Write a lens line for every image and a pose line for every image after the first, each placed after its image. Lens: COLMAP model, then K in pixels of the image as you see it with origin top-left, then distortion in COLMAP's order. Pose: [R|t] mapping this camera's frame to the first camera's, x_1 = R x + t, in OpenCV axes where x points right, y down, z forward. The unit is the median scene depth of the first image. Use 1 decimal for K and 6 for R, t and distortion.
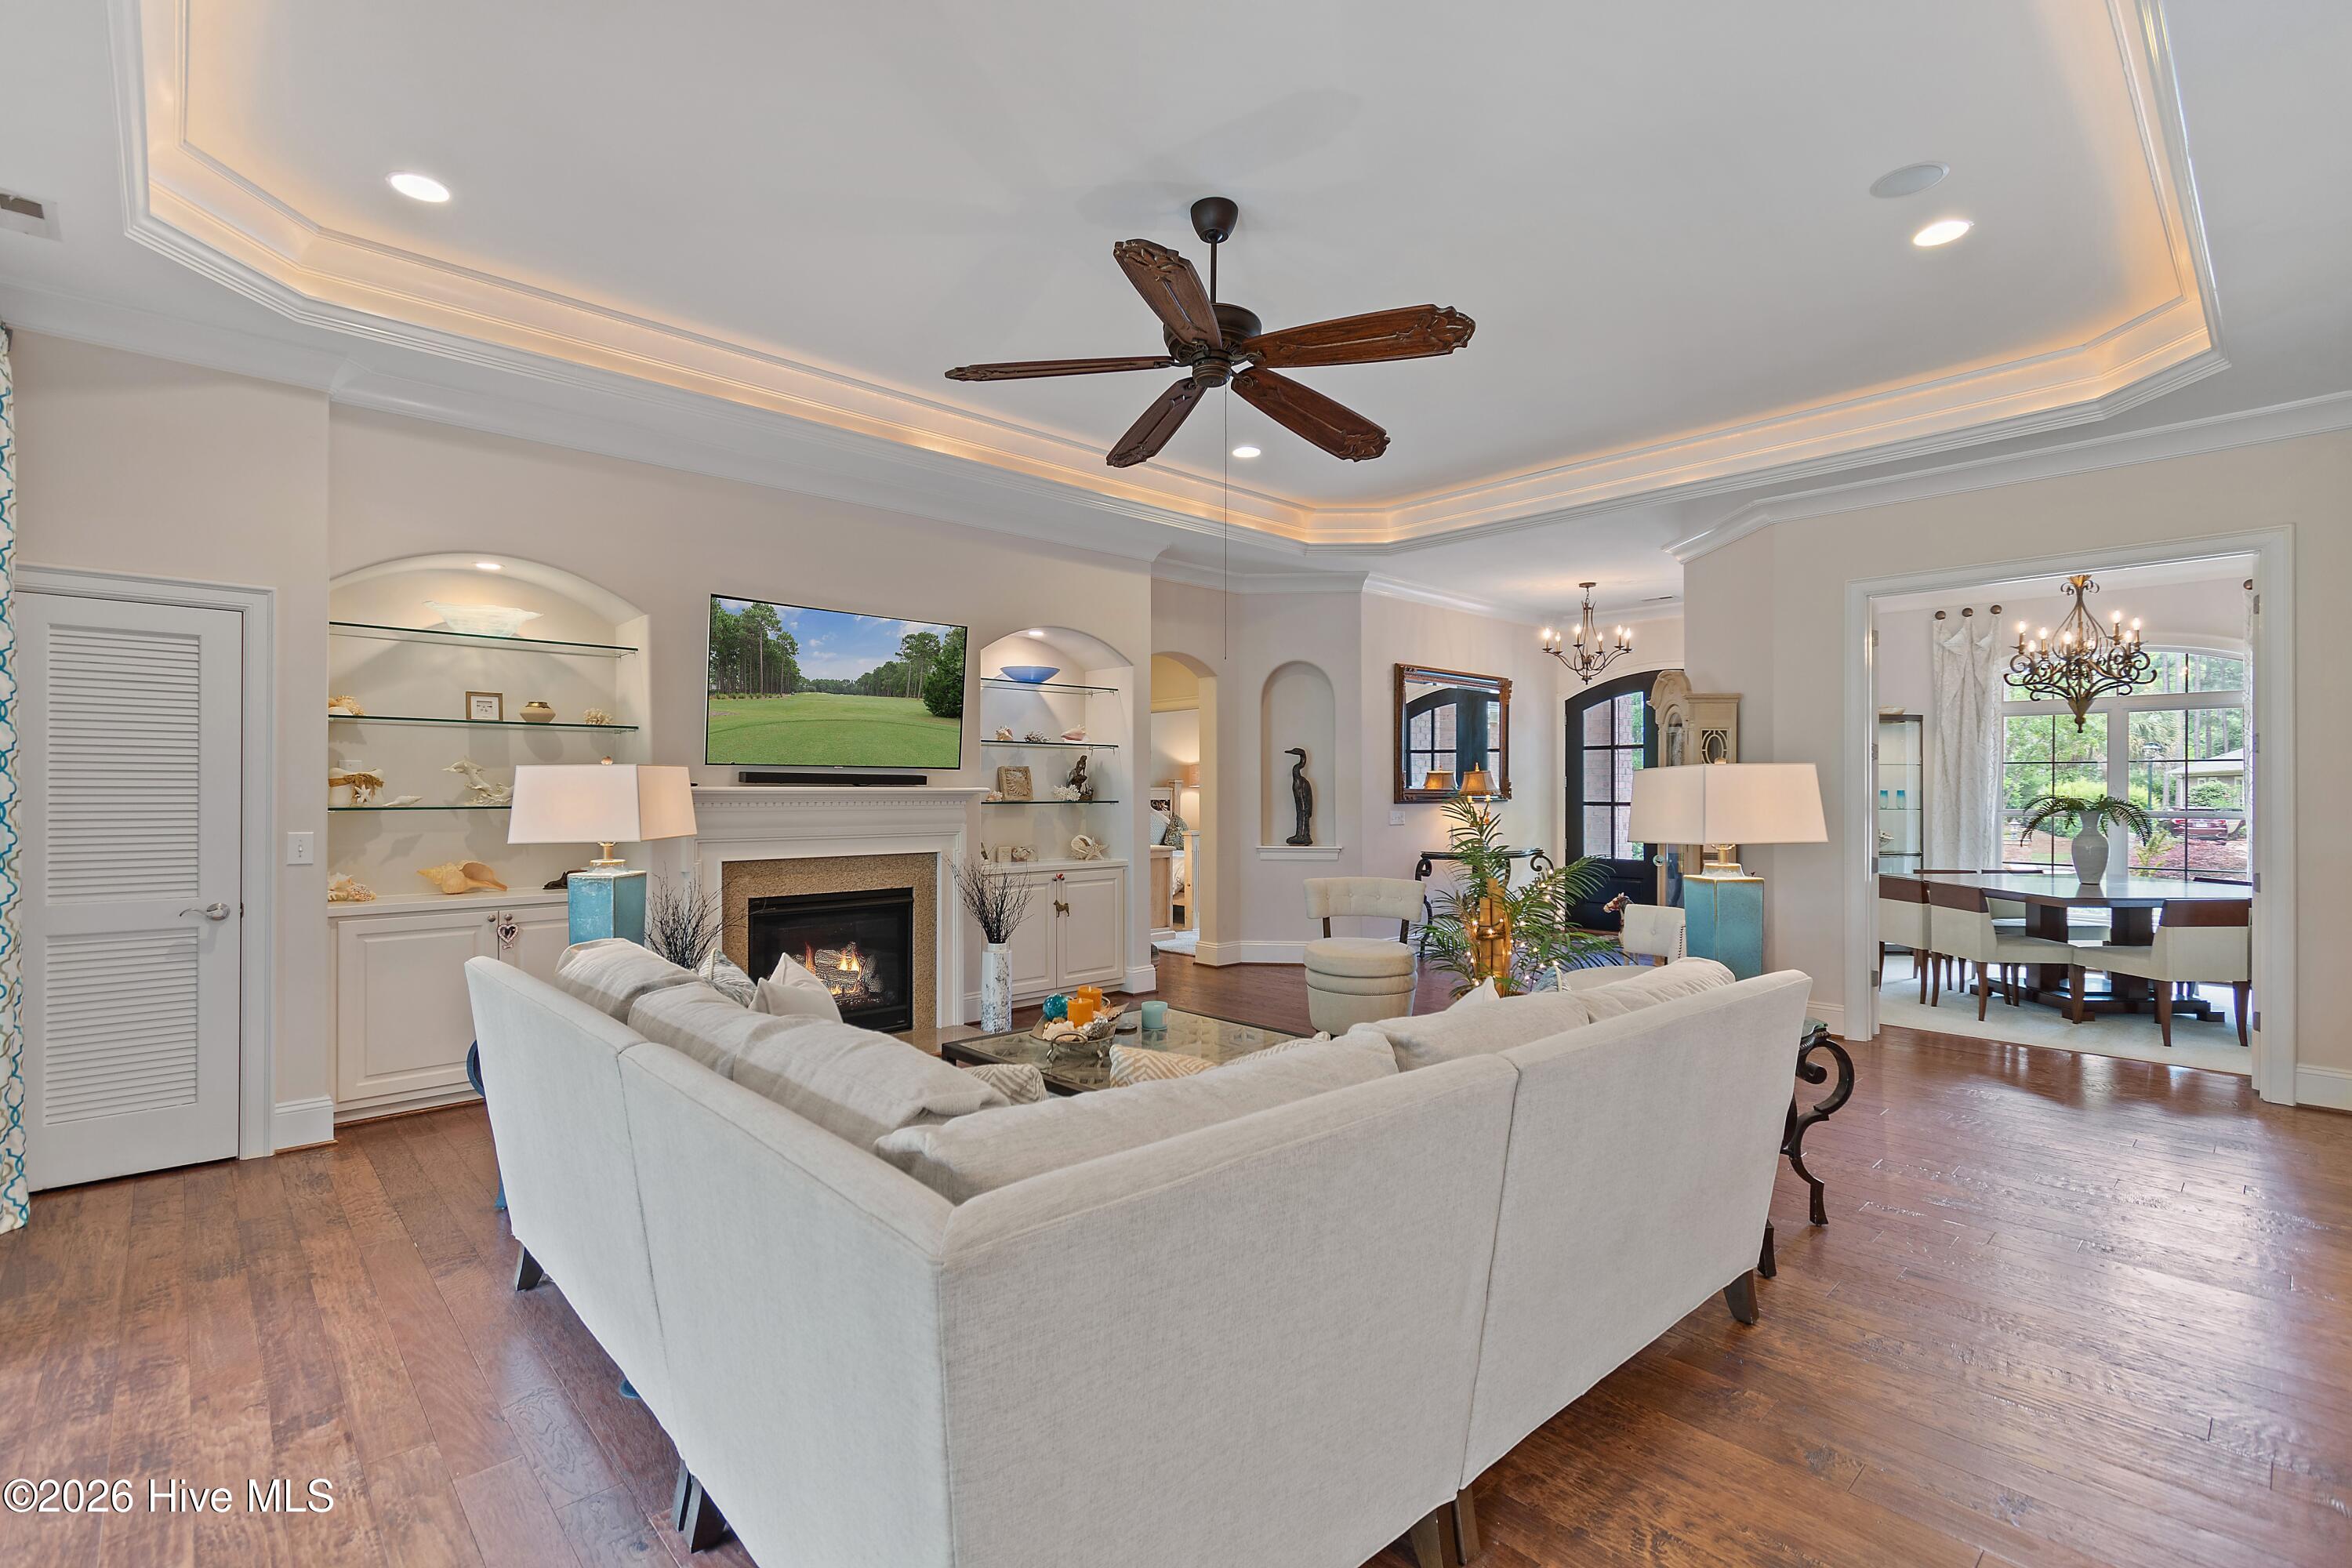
lens RADIAL K [[1064.7, 0, 1169.9], [0, 1064.7, 788.8], [0, 0, 1]] dist [0.001569, 0.000077]
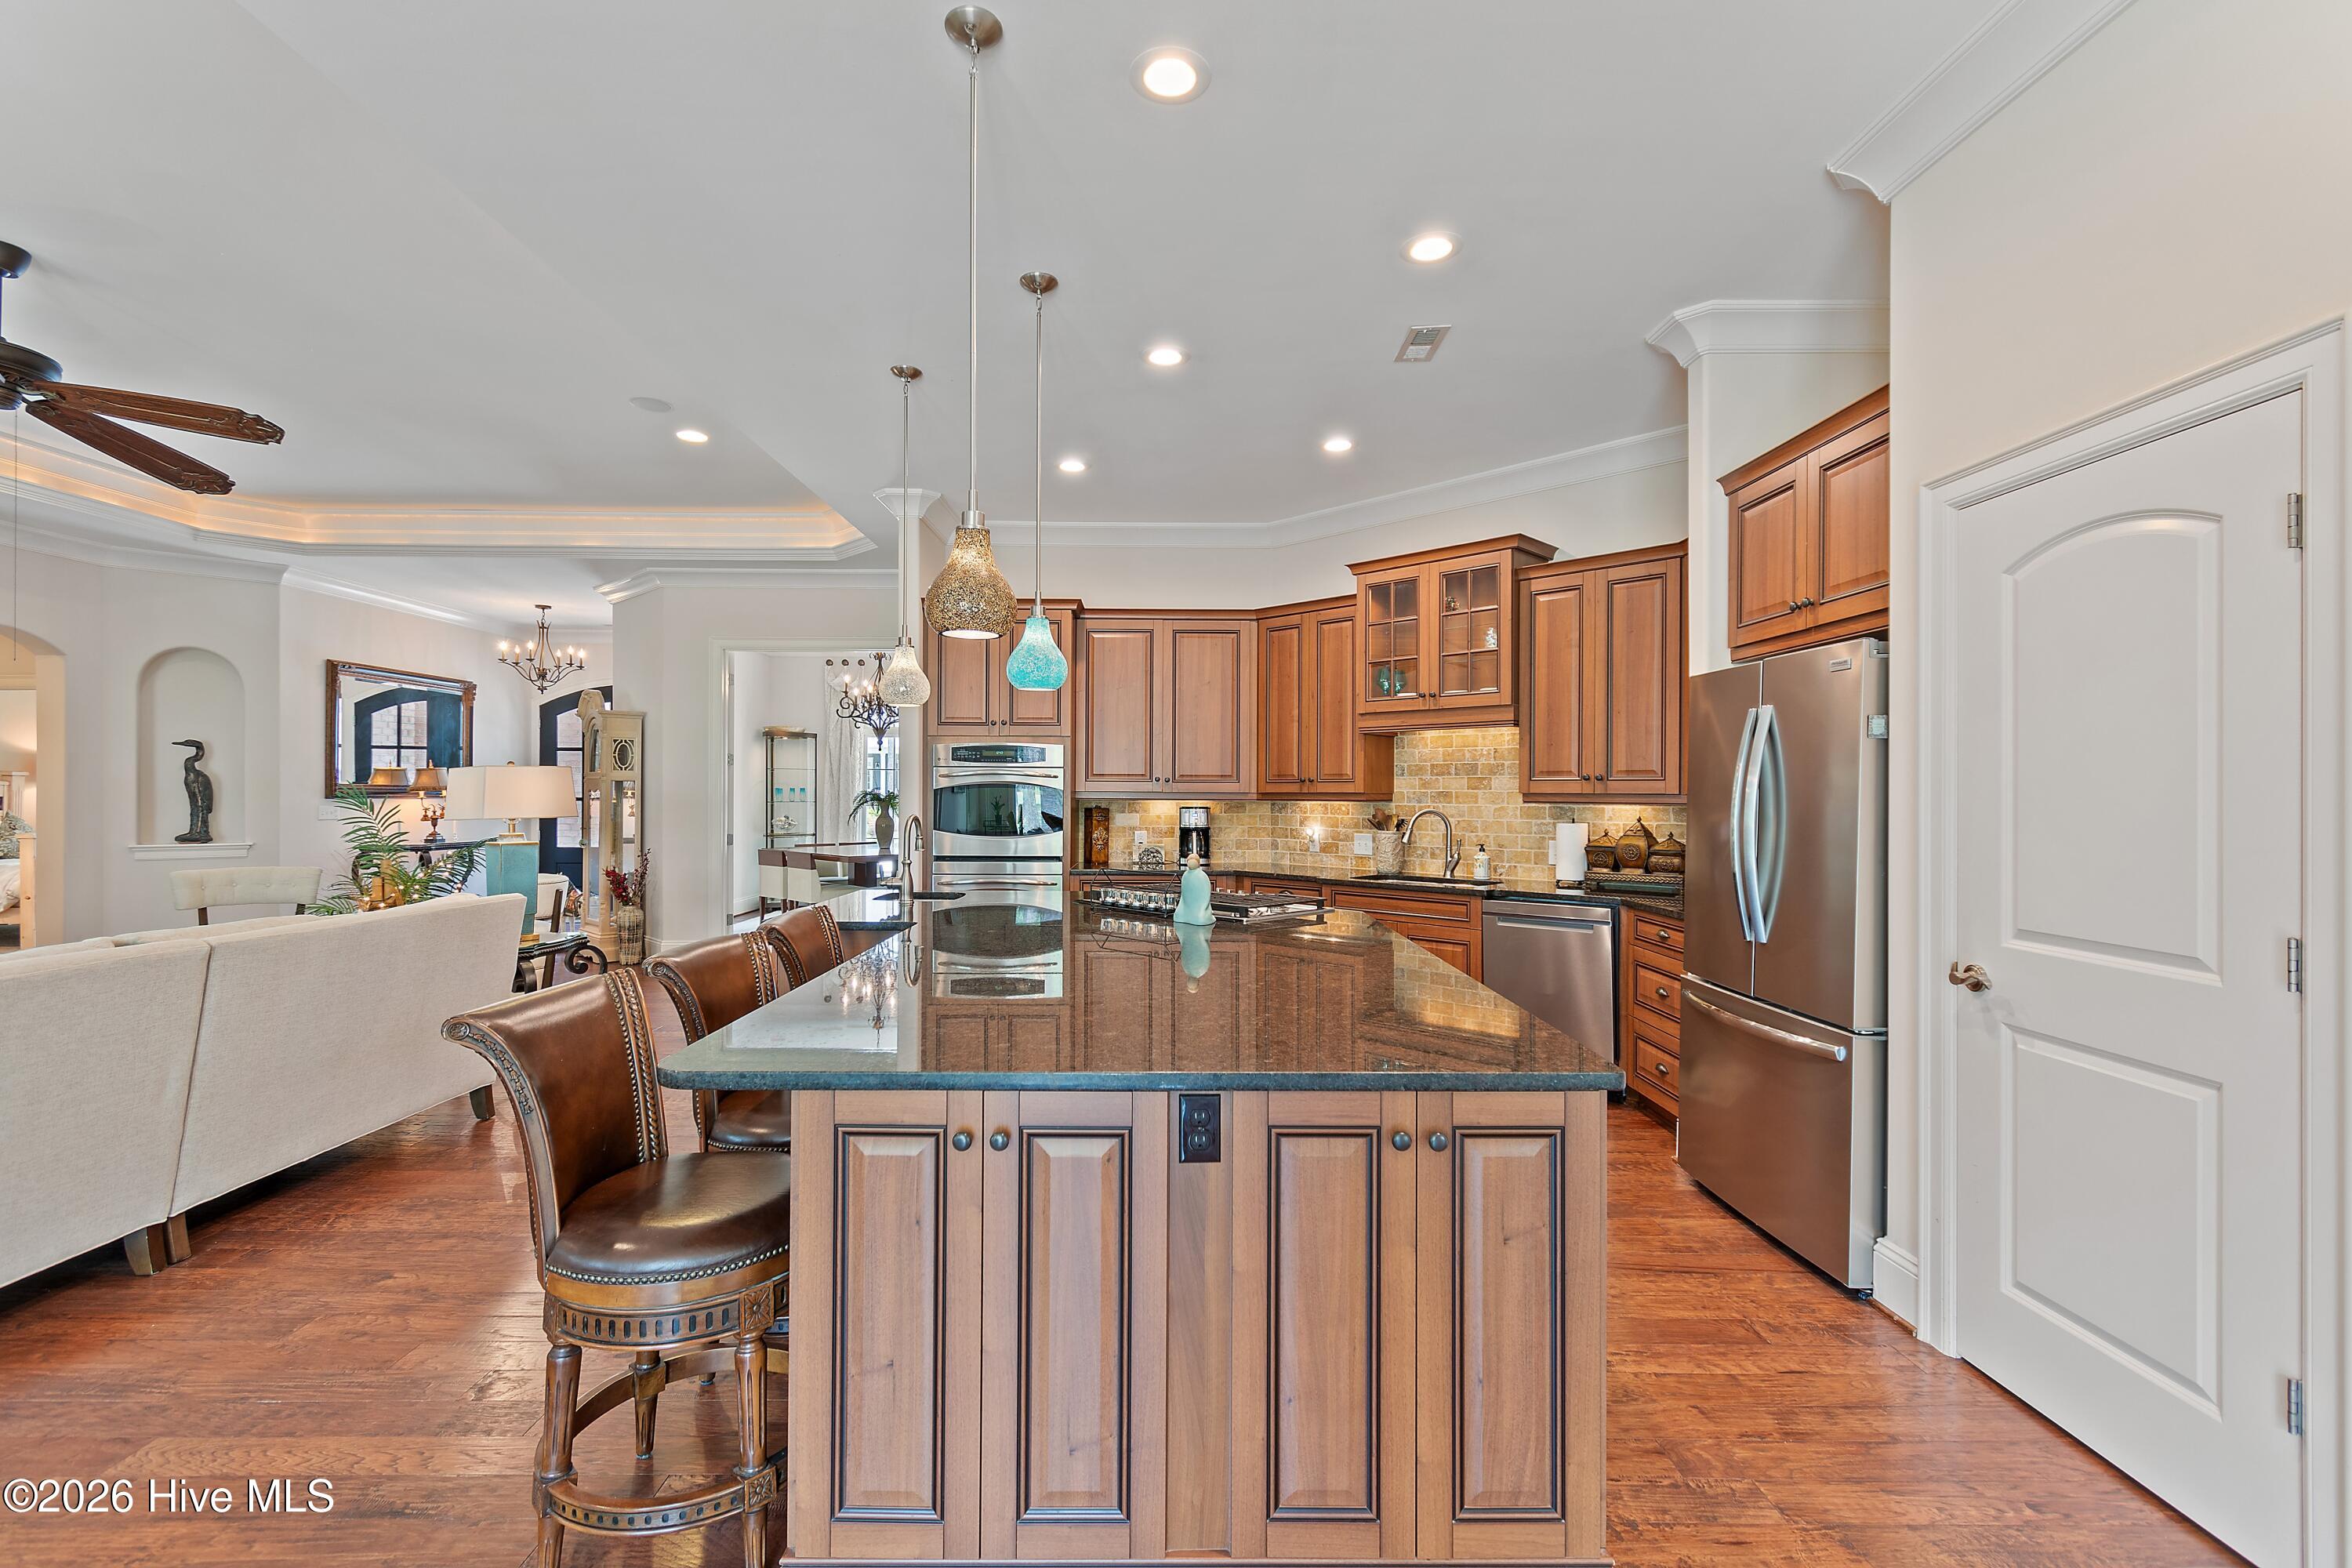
lens RADIAL K [[1035.8, 0, 1173.2], [0, 1035.8, 790.8], [0, 0, 1]] dist [0.004233, -0.001214]
pose [[0.677352, 0.003187, 0.735652, 0.039646], [-0.004796, 0.999988, 0.000084, 0.003291], [-0.735644, -0.003586, 0.677359, -0.321408]]
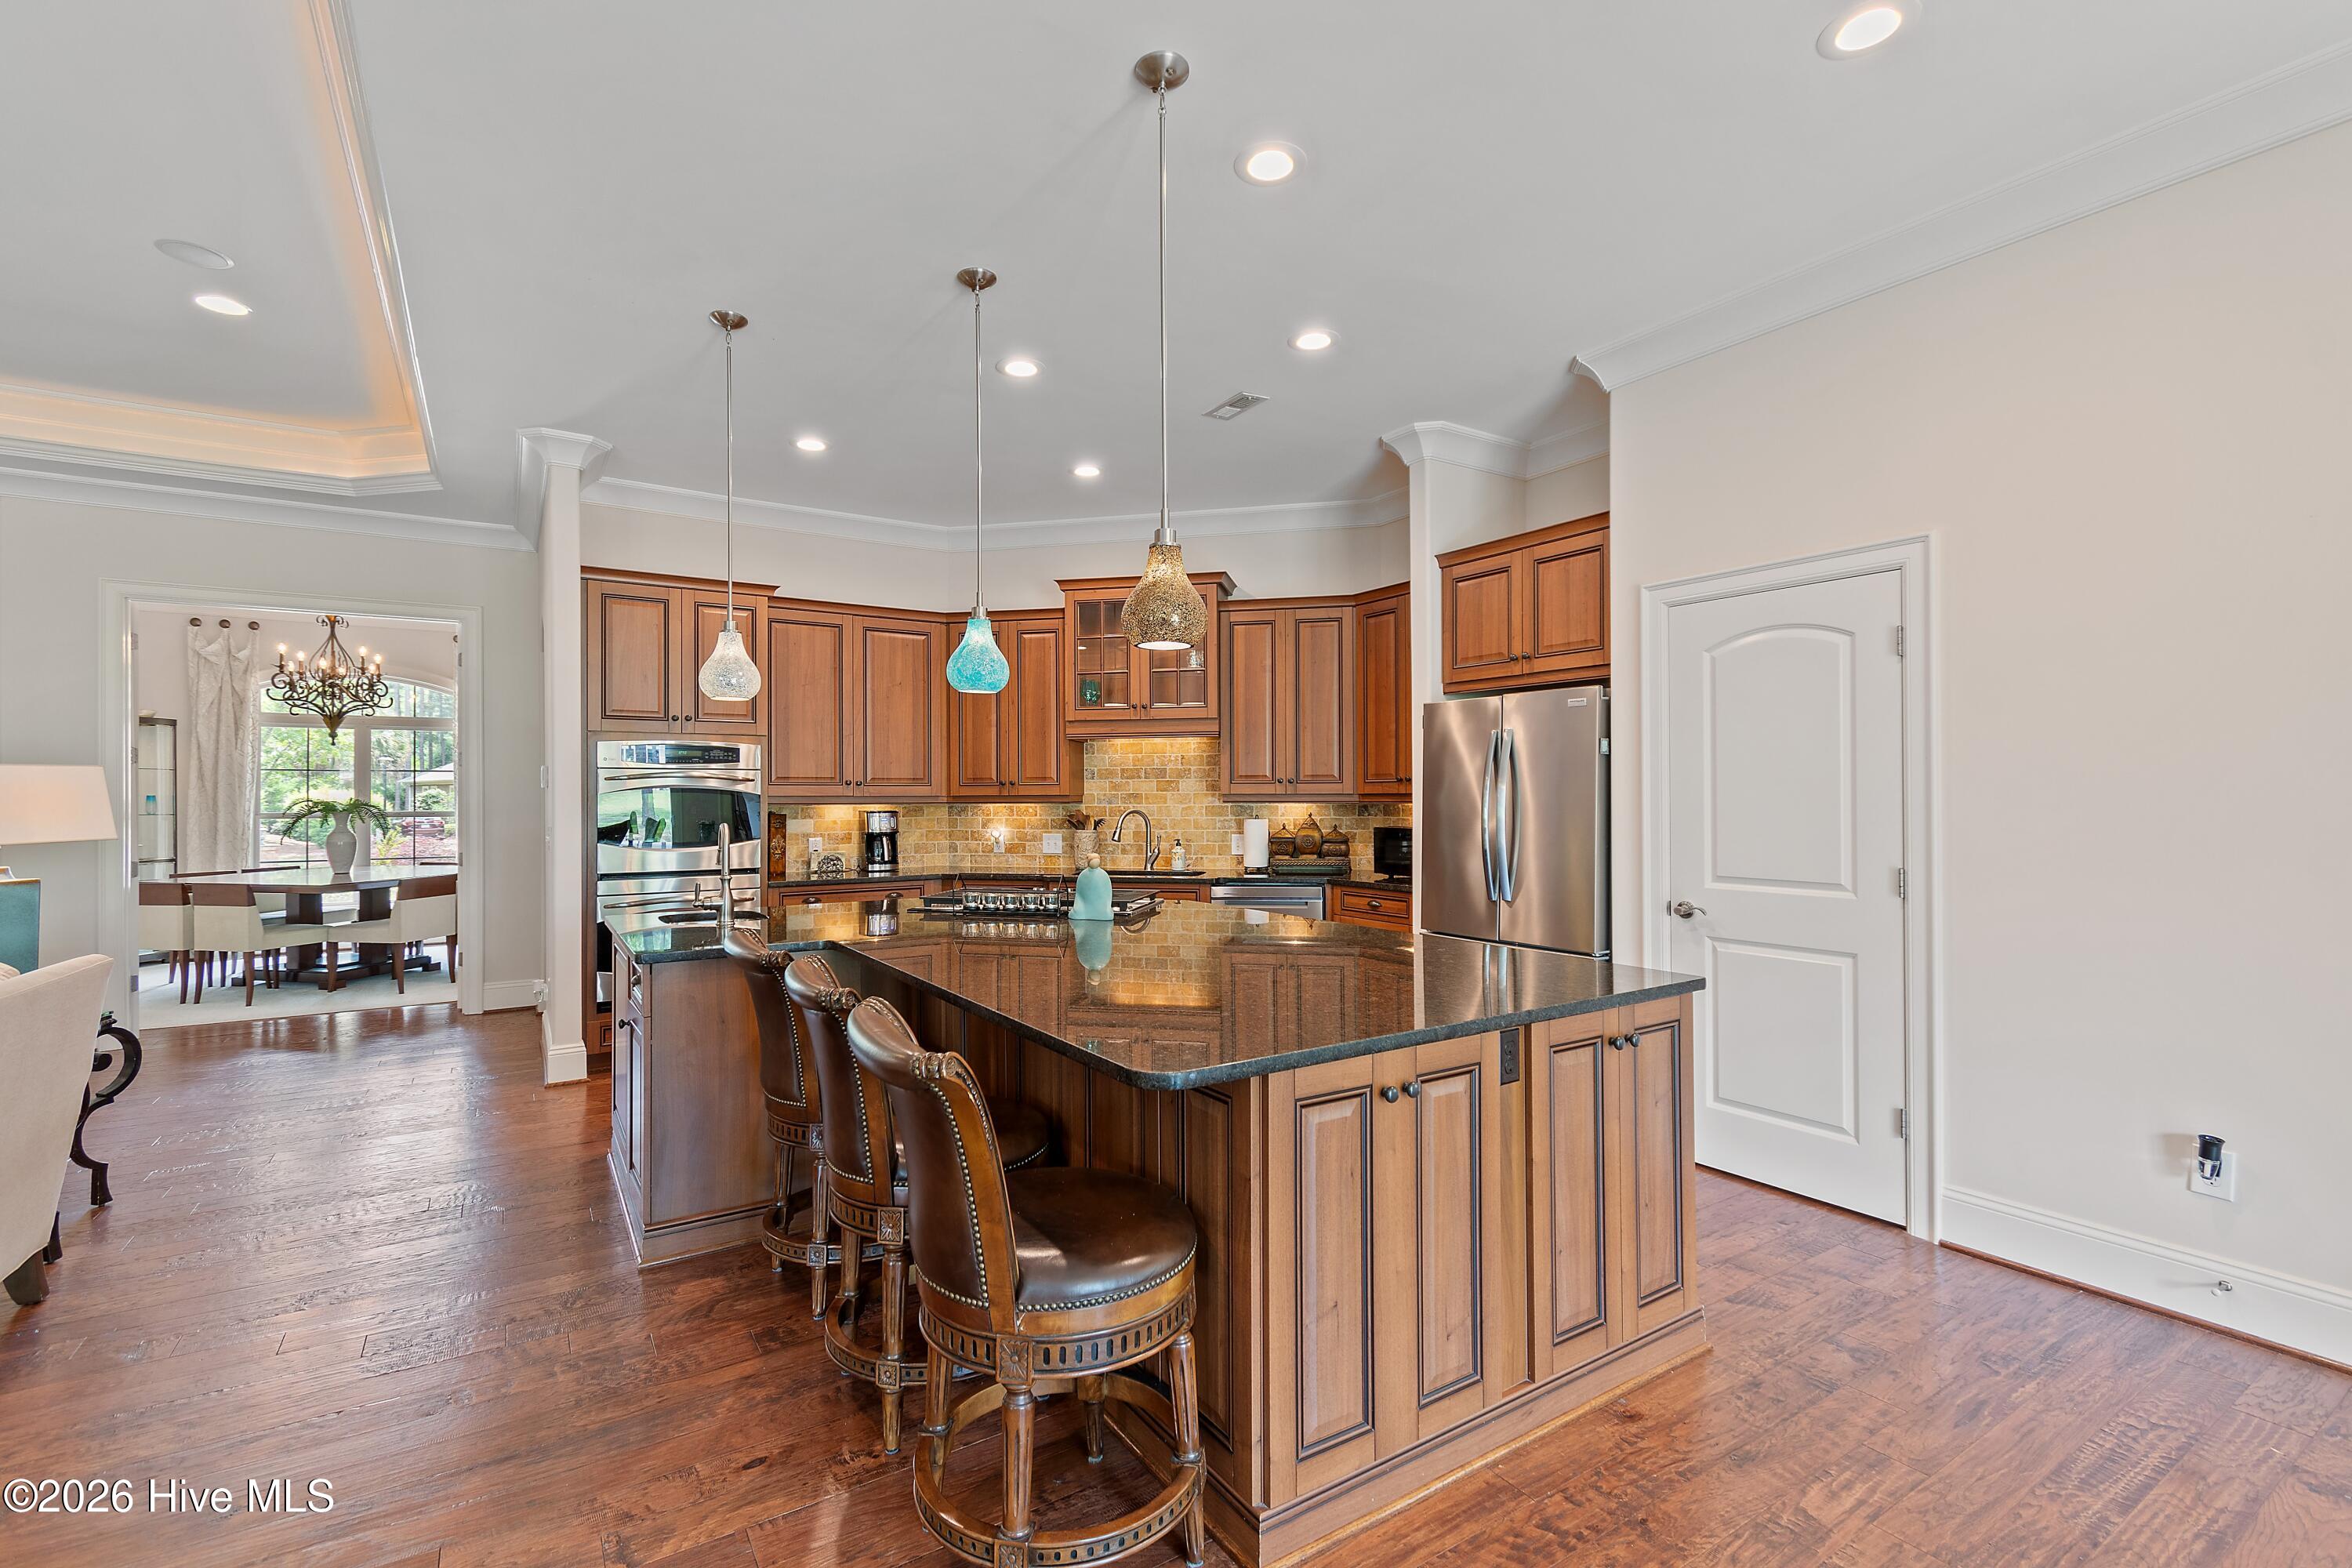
lens RADIAL K [[1035.8, 0, 1173.2], [0, 1035.8, 790.8], [0, 0, 1]] dist [0.004233, -0.001214]
pose [[0.176844, 0.002241, 0.984236, -0.105733], [0.003101, 0.999991, -0.002834, 0.003464], [-0.984234, 0.003554, 0.176836, -0.110165]]
